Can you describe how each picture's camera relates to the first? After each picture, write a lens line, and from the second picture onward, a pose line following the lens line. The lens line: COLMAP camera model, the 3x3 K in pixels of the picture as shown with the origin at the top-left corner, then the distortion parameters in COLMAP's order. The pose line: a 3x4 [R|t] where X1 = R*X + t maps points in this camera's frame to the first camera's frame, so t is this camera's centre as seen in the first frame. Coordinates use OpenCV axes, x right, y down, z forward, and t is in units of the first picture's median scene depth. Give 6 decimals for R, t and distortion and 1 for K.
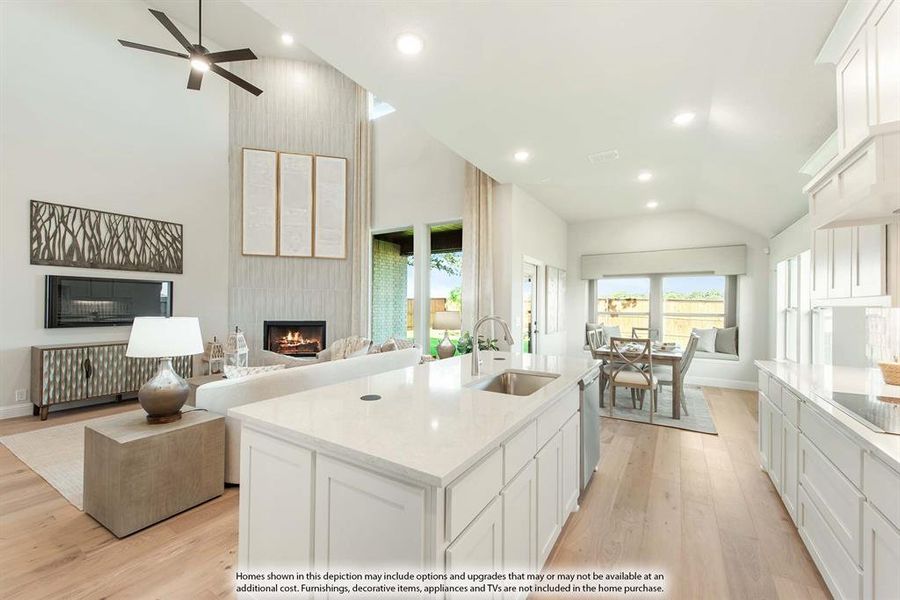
lens RADIAL K [[366.1, 0, 453.7], [0, 366.1, 303.5], [0, 0, 1]] dist [0.019433, 0.000616]
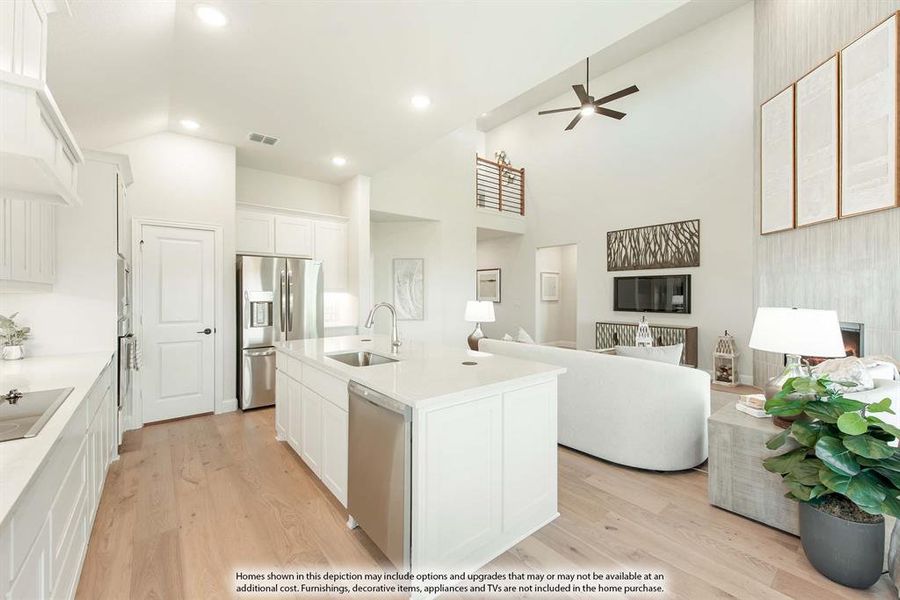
lens RADIAL K [[366.1, 0, 445.4], [0, 366.1, 297.8], [0, 0, 1]] dist [0.019433, 0.000616]
pose [[-0.318339, -0.000492, -0.947977, 0.525664], [-0.000177, 1.000000, -0.000460, 0.010392], [0.947977, 0.000021, -0.318339, 0.707192]]
